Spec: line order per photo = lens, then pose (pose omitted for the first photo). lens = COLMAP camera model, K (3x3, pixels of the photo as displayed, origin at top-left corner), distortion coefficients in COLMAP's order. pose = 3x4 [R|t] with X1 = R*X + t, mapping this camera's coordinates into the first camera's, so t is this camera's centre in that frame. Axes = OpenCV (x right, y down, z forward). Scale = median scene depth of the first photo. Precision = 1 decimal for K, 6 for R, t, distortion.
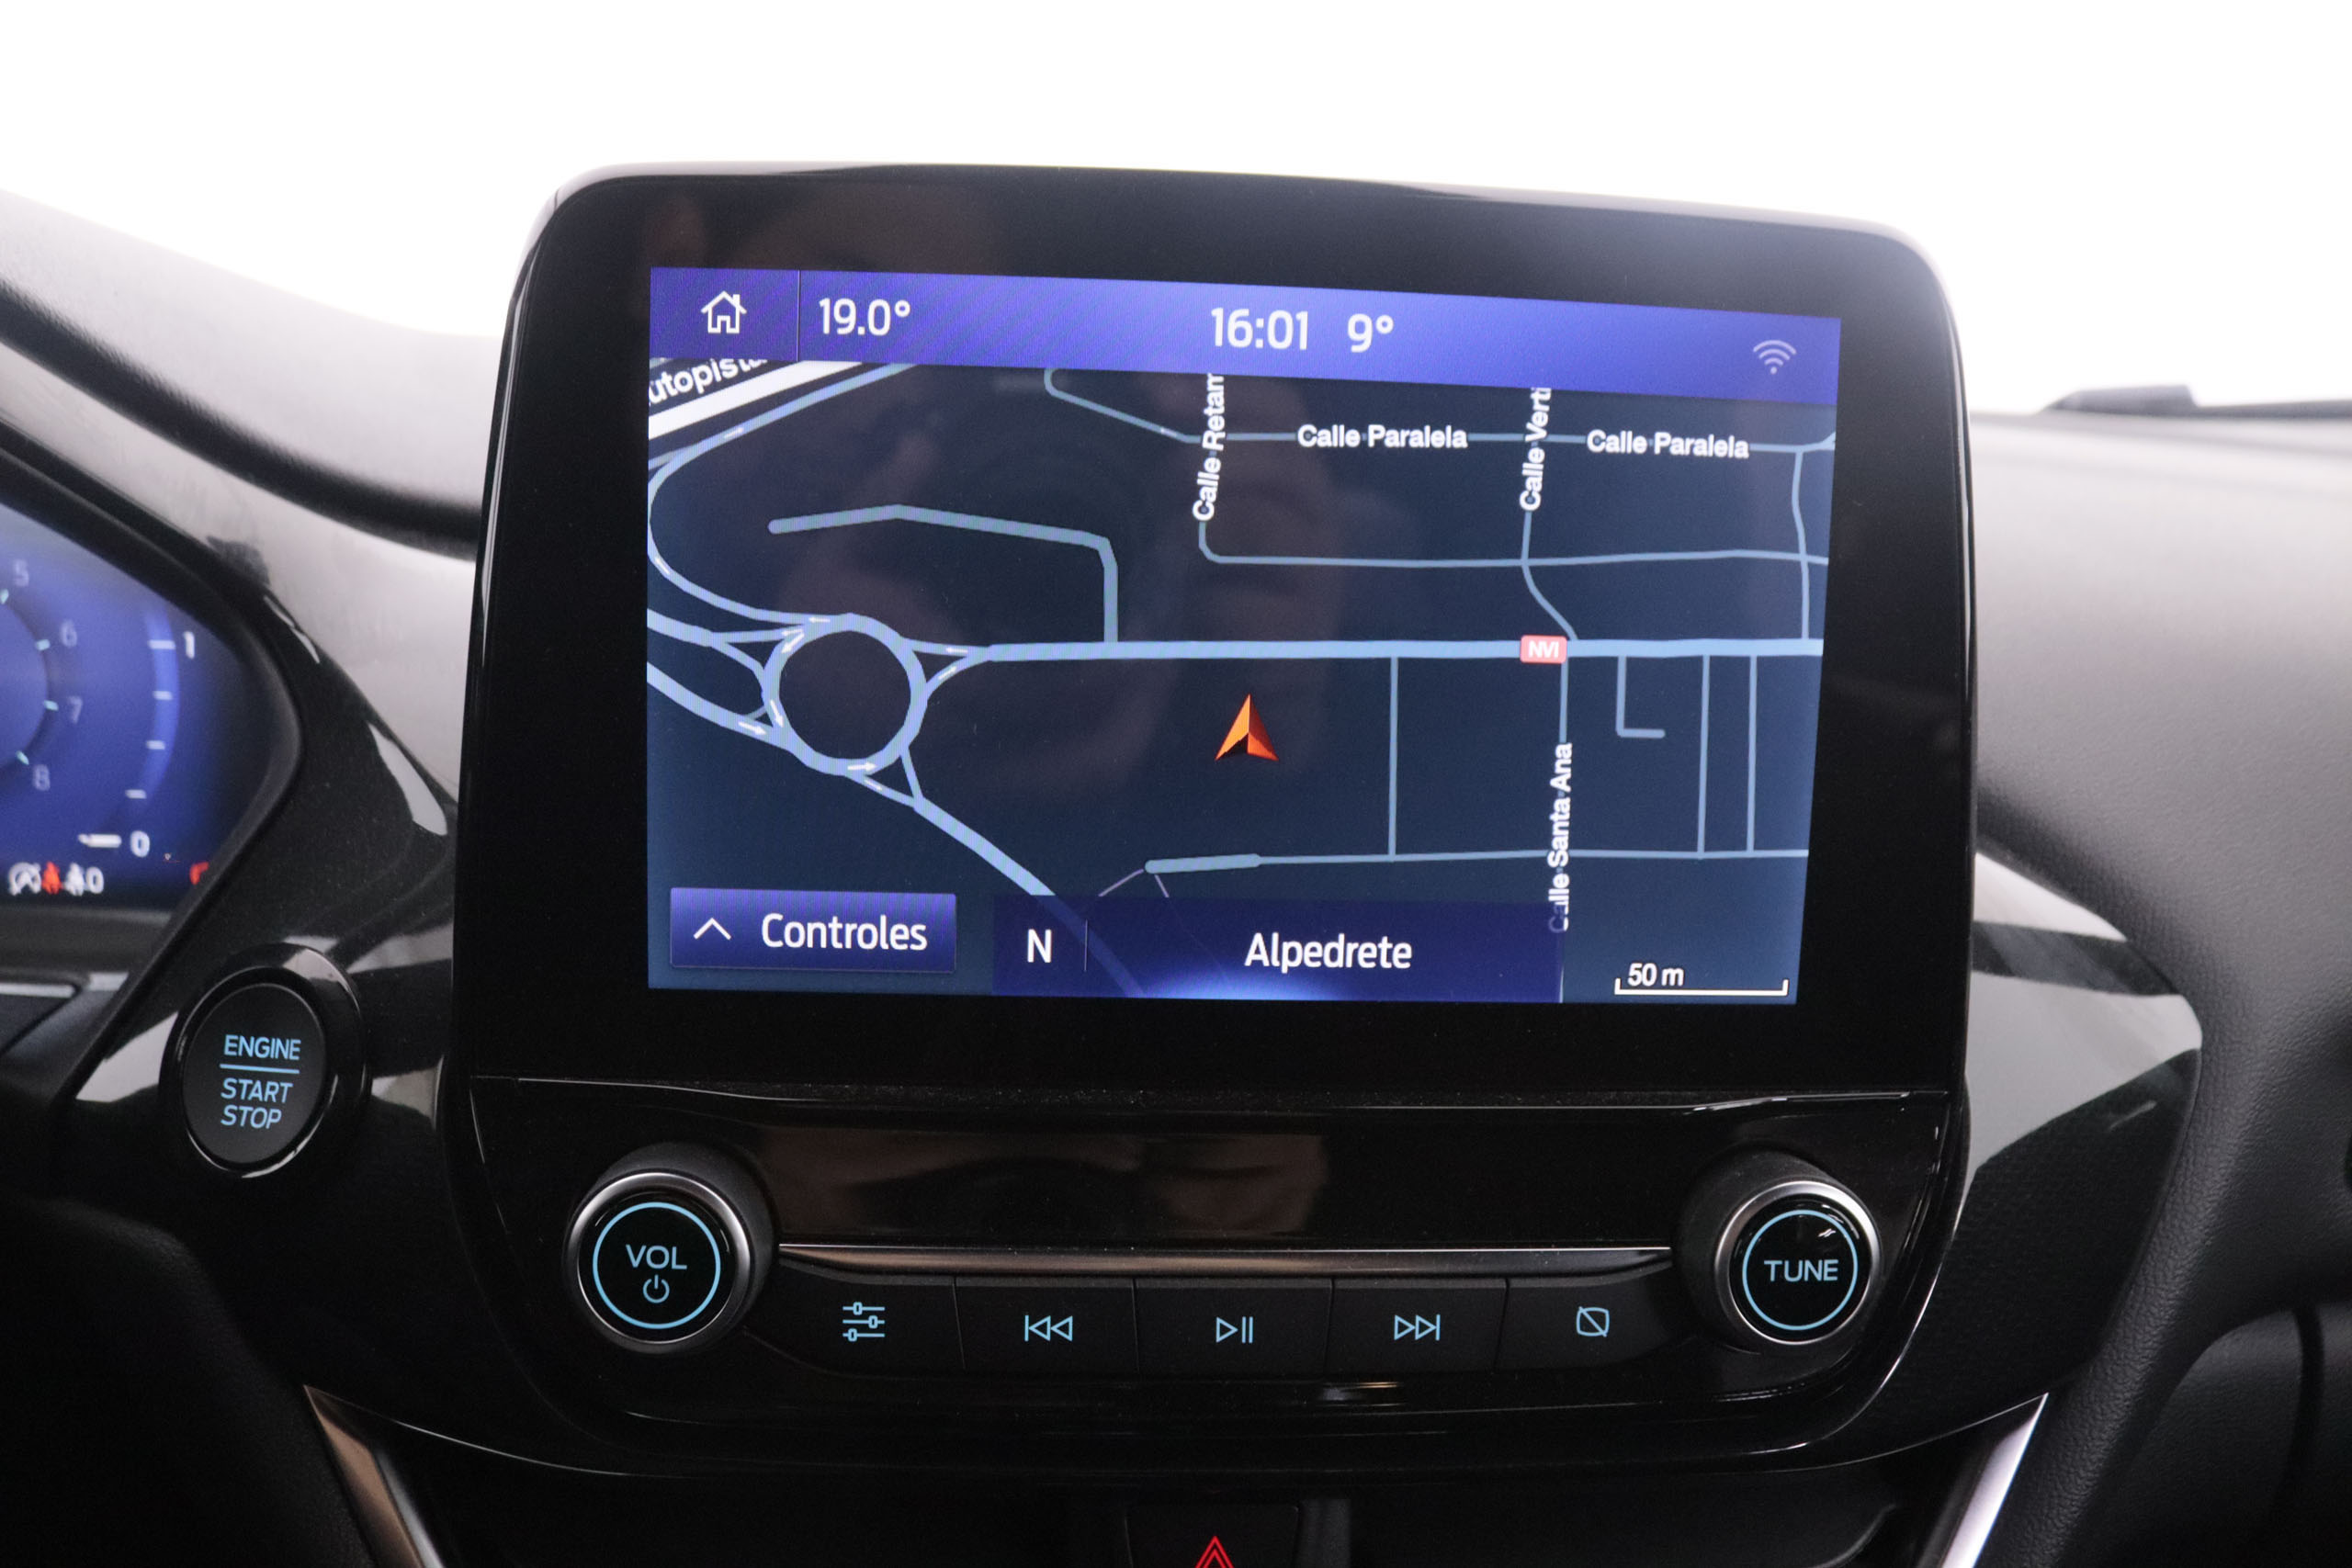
lens RADIAL K [[1911.2, 0, 1178.3], [0, 1911.2, 799.5], [0, 0, 1]] dist [-0.159907, 0.093330]
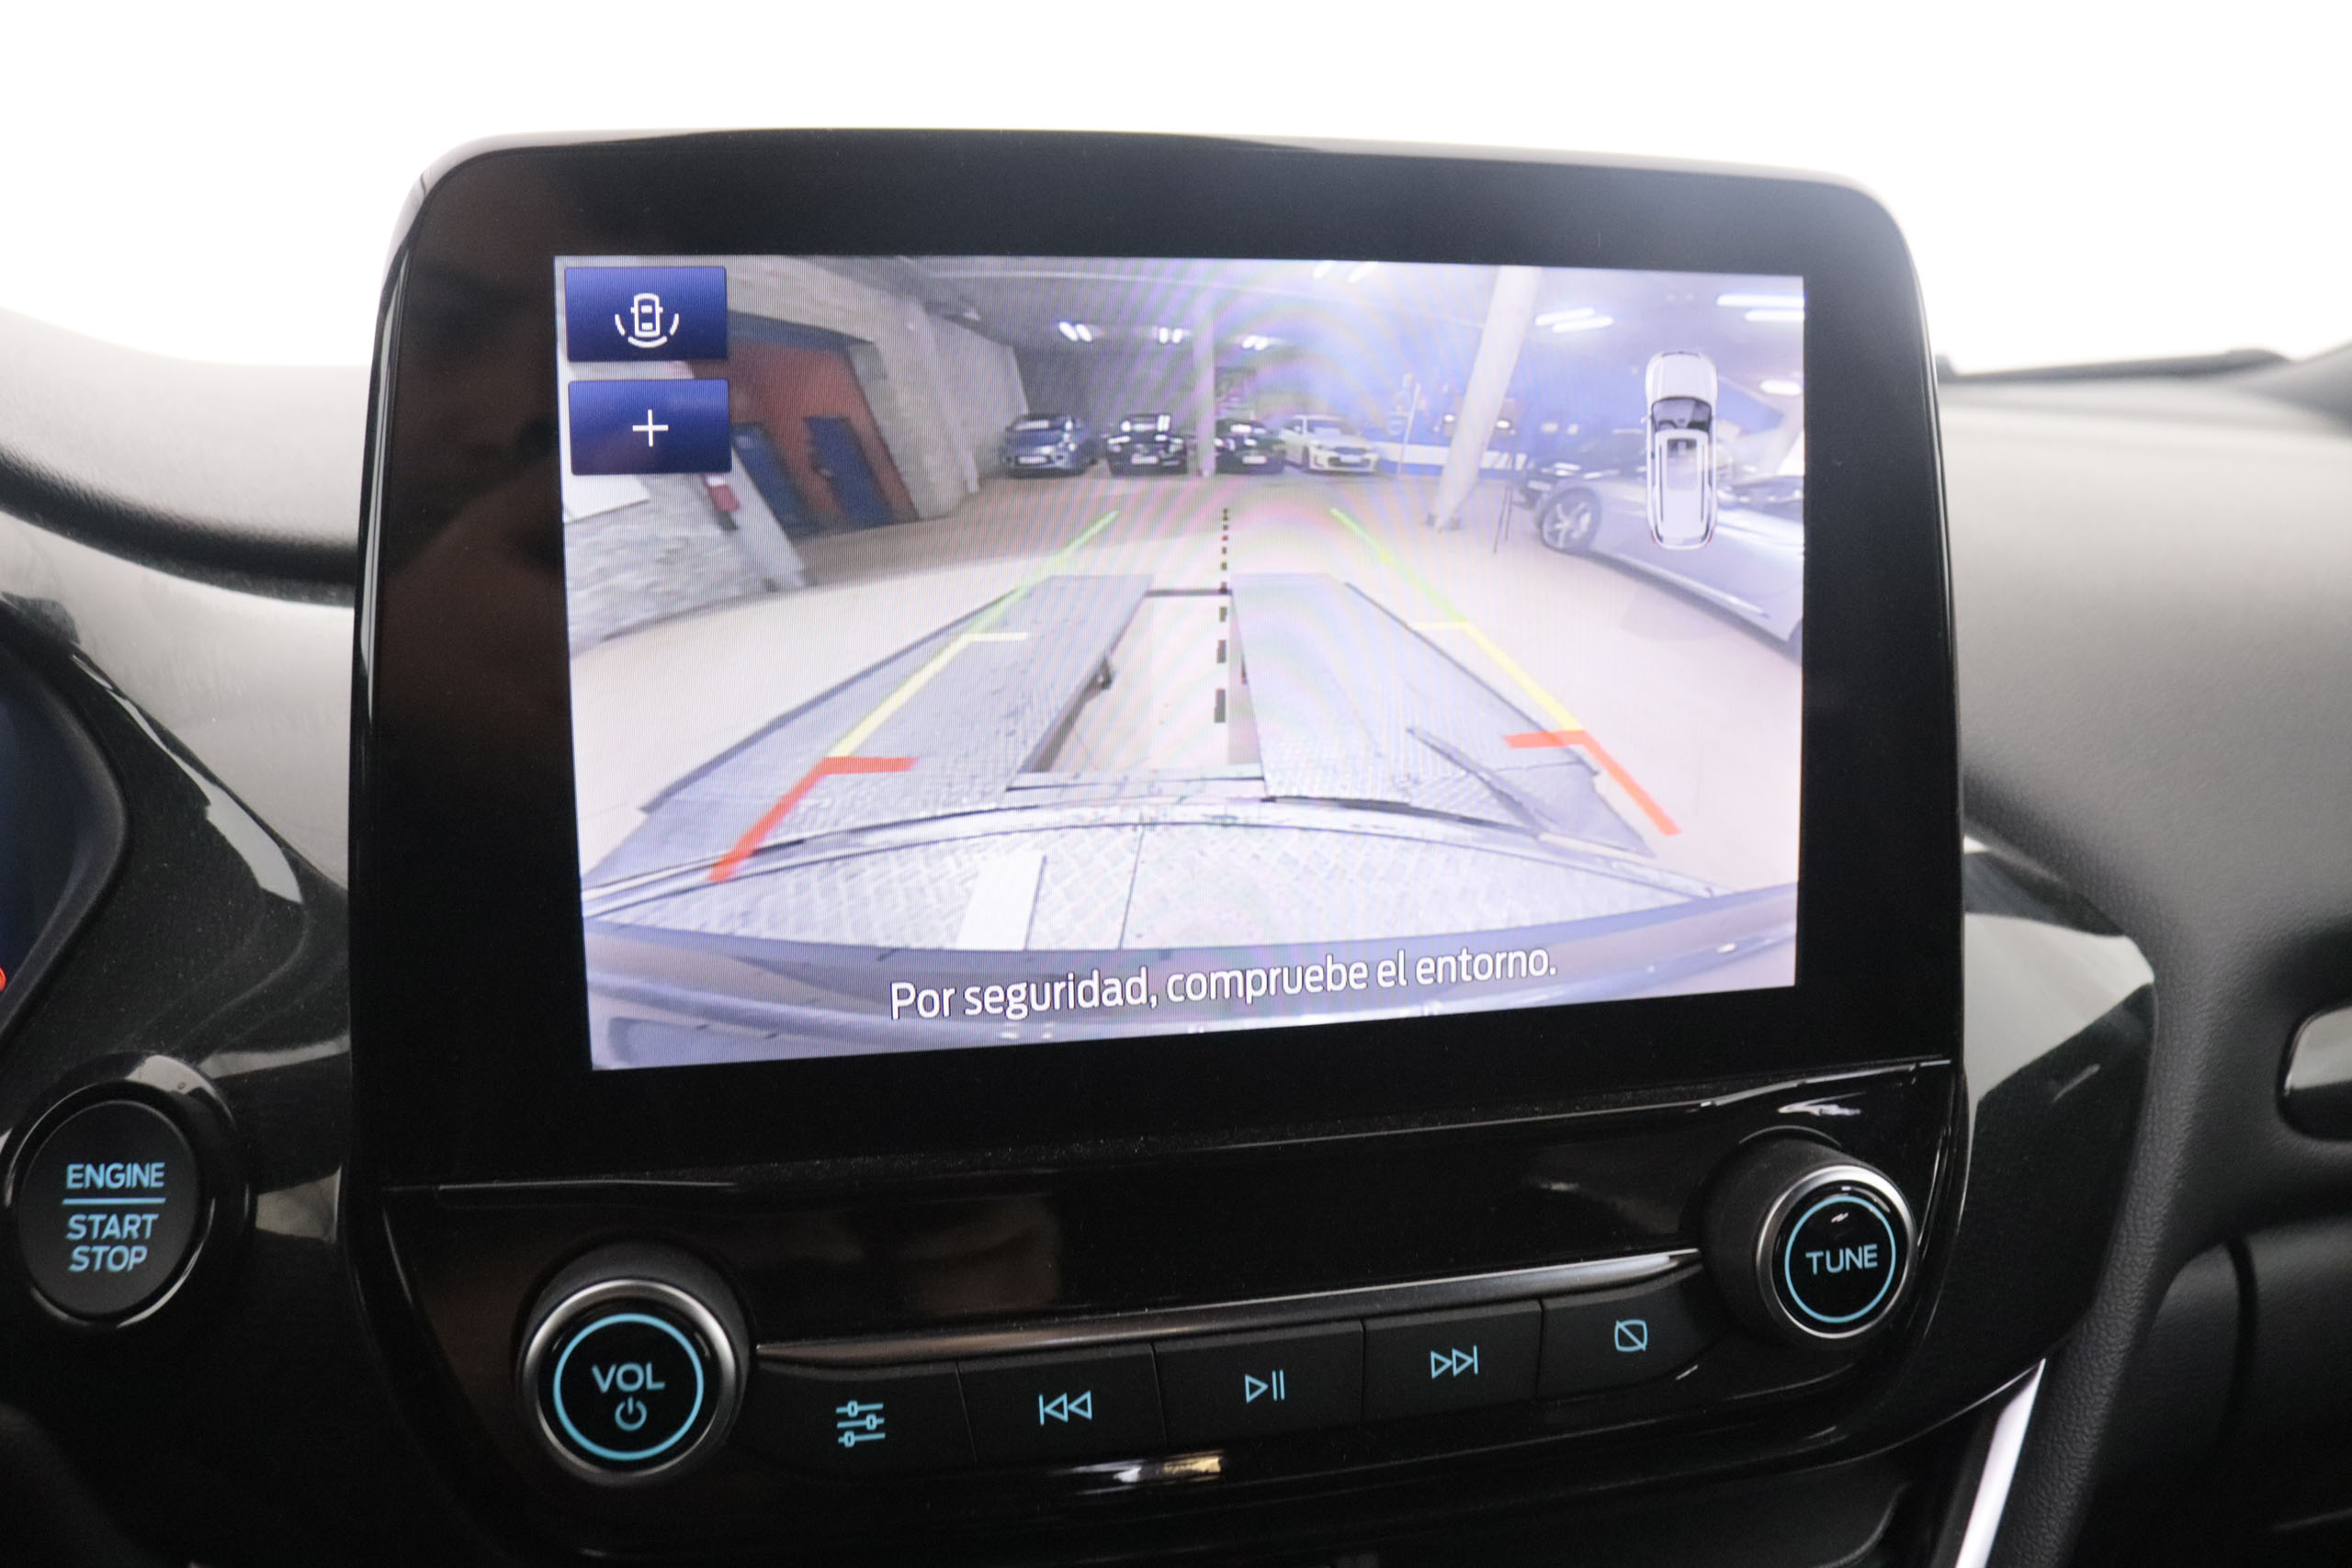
lens RADIAL K [[1911.2, 0, 1189.9], [0, 1911.2, 773.0], [0, 0, 1]] dist [-0.159907, 0.093330]
pose [[0.987394, -0.064964, 0.144338, -0.119261], [0.067550, 0.997630, -0.013082, -0.008394], [-0.143146, 0.022667, 0.989442, 0.090073]]
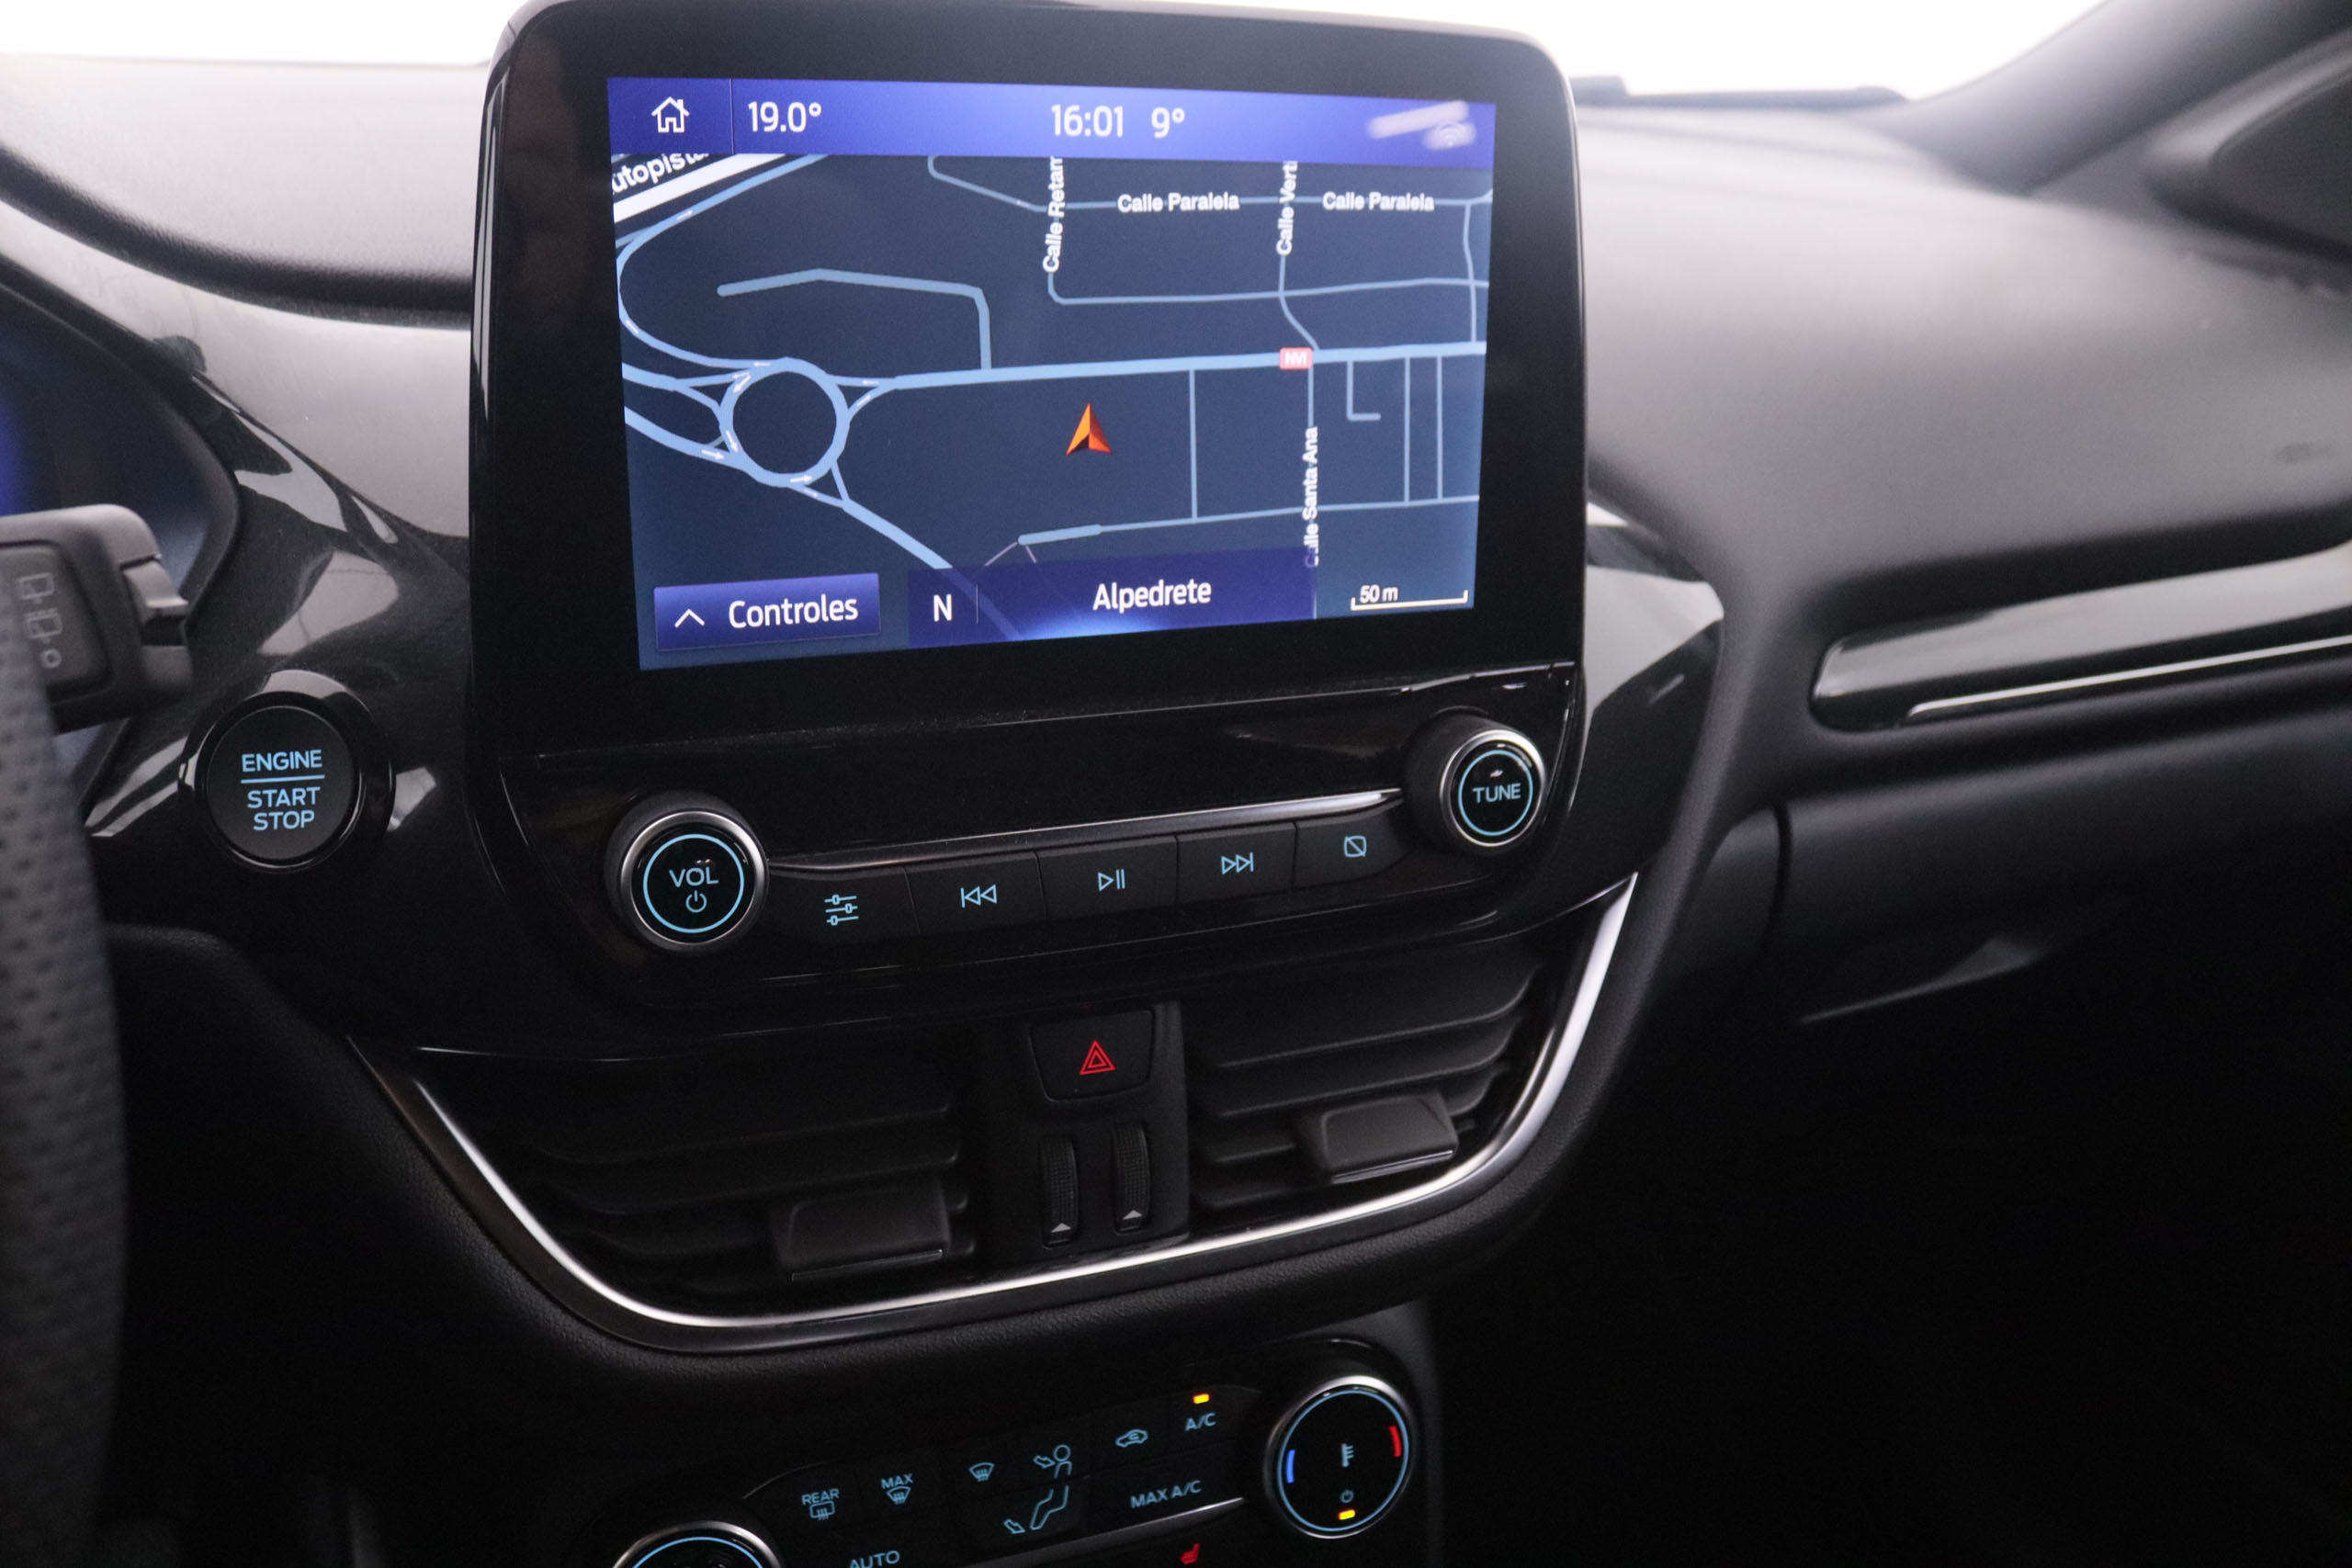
lens RADIAL K [[1911.2, 0, 1182.1], [0, 1911.2, 796.0], [0, 0, 1]] dist [-0.159907, 0.093330]
pose [[0.951007, -0.111102, 0.288516, -0.309739], [0.059814, 0.981686, 0.180871, -0.022353], [-0.303327, -0.154753, 0.940236, -0.290919]]
